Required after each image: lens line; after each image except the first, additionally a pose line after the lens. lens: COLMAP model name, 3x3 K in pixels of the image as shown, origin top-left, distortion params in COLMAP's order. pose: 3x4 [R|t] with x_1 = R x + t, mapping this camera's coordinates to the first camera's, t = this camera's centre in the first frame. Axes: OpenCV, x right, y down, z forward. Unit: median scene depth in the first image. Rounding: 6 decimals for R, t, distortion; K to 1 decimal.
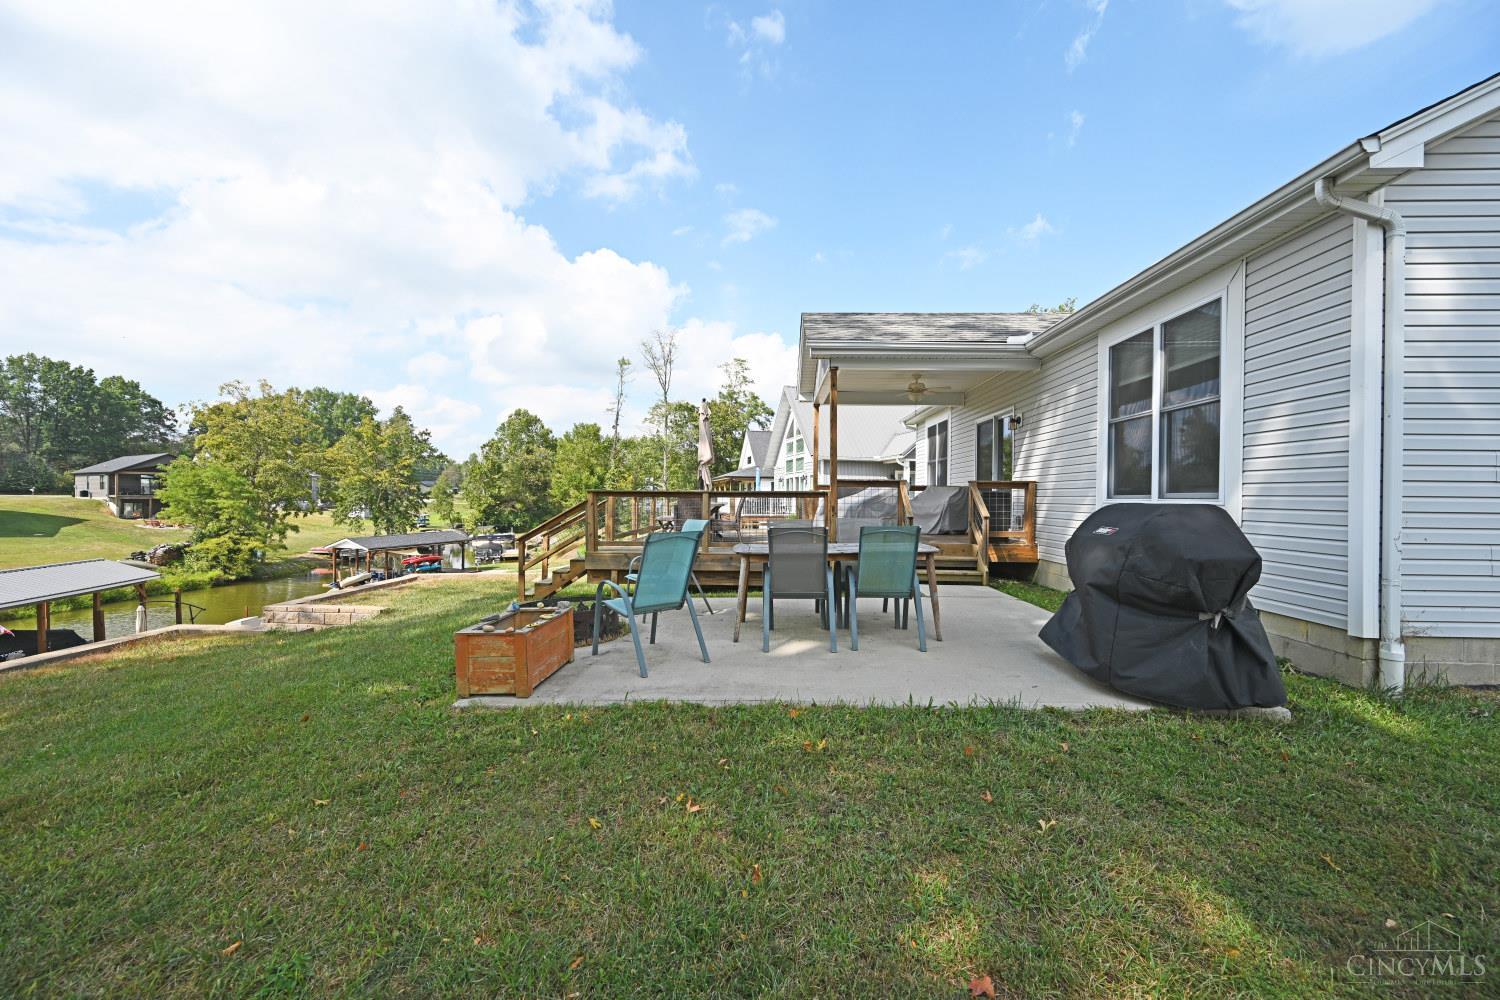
lens RADIAL K [[594.6, 0, 737.5], [0, 594.6, 495.5], [0, 0, 1]] dist [0.002499, -0.000975]
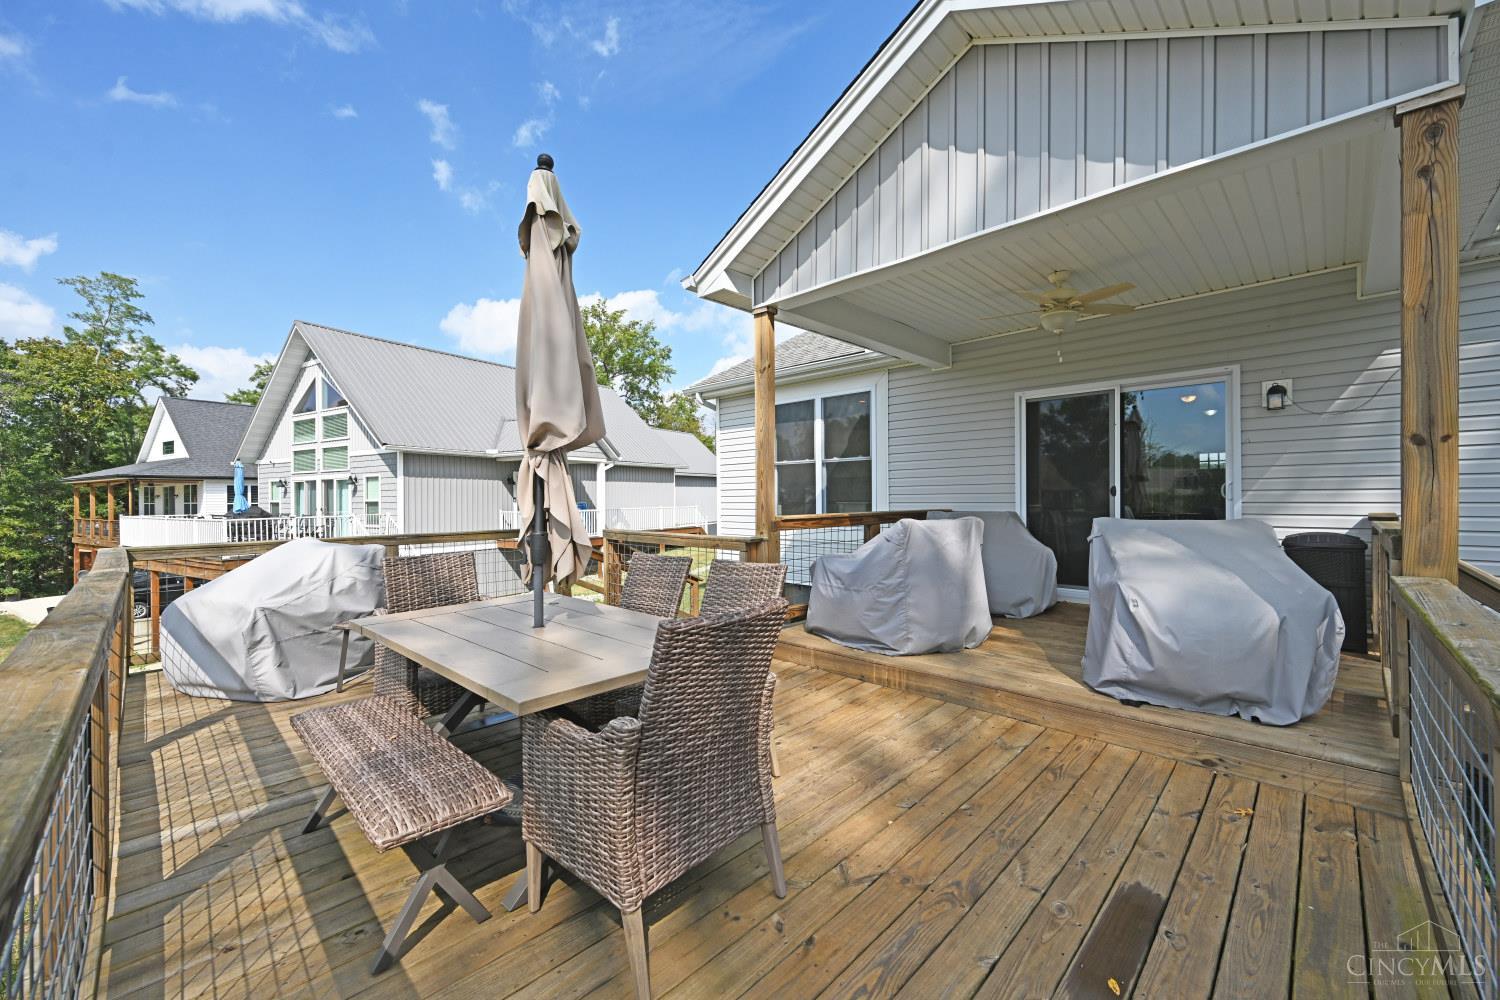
lens RADIAL K [[594.6, 0, 754.5], [0, 594.6, 498.5], [0, 0, 1]] dist [0.002499, -0.000975]
pose [[0.660369, -0.019050, 0.750699, -0.230699], [0.014127, 0.999816, 0.012944, -0.050113], [-0.750808, 0.002057, 0.660517, 1.061261]]
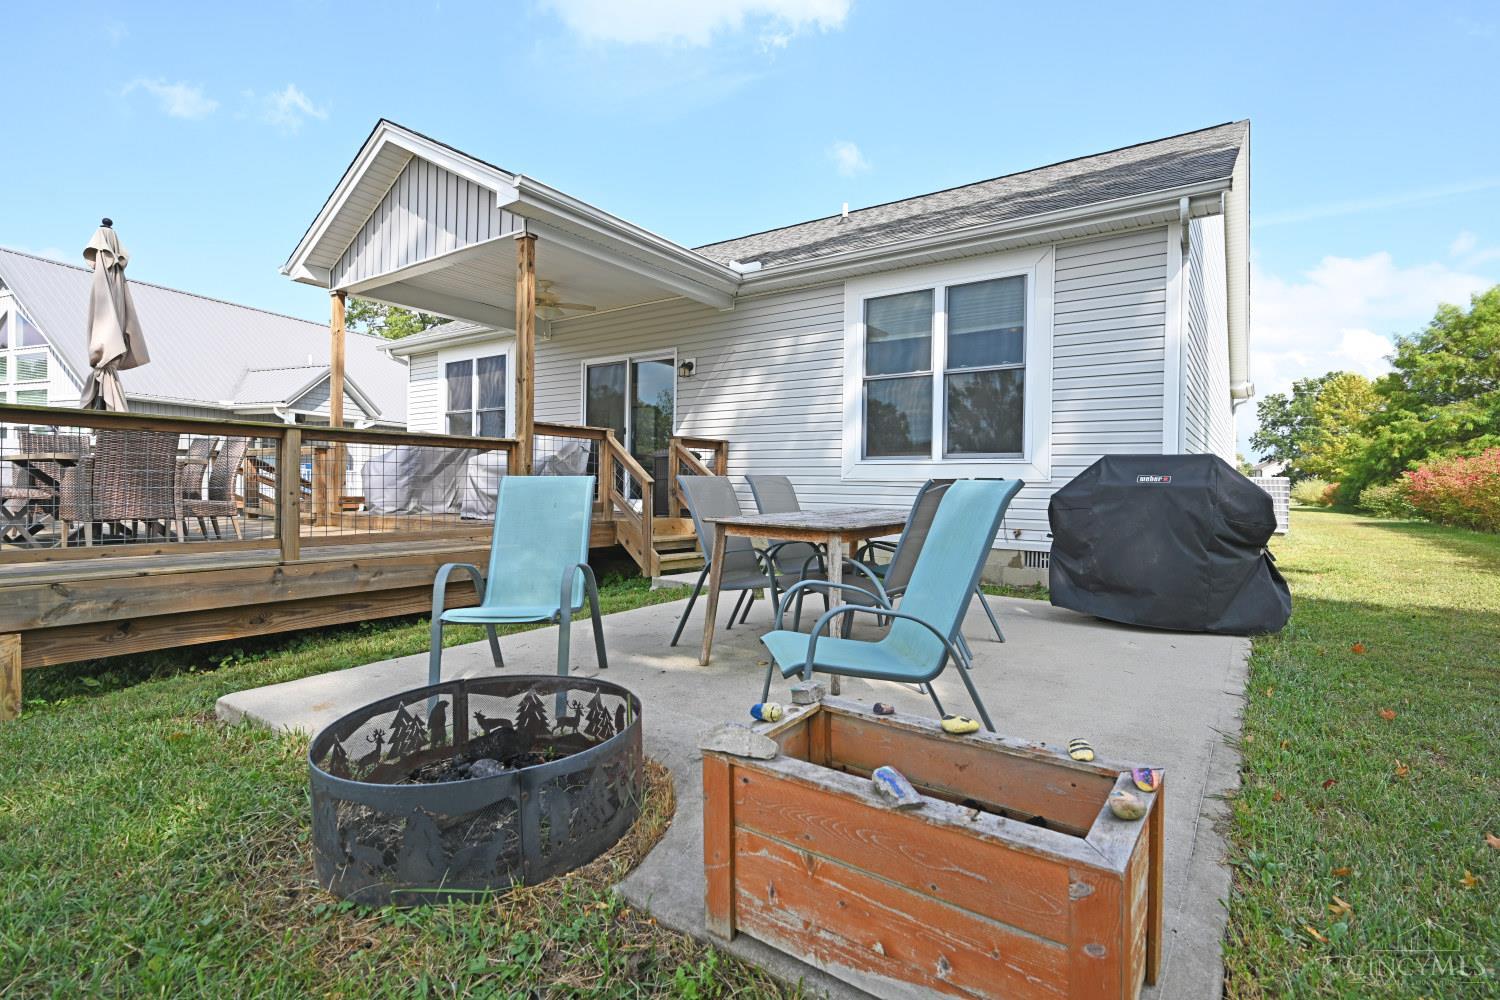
lens RADIAL K [[722.2, 0, 759.3], [0, 722.2, 495.3], [0, 0, 1]] dist [0.001444, -0.001284]
pose [[0.529914, -0.010307, 0.847988, -0.339584], [-0.012154, 0.999731, 0.019746, 0.031835], [-0.847964, -0.020770, 0.529647, 0.413461]]
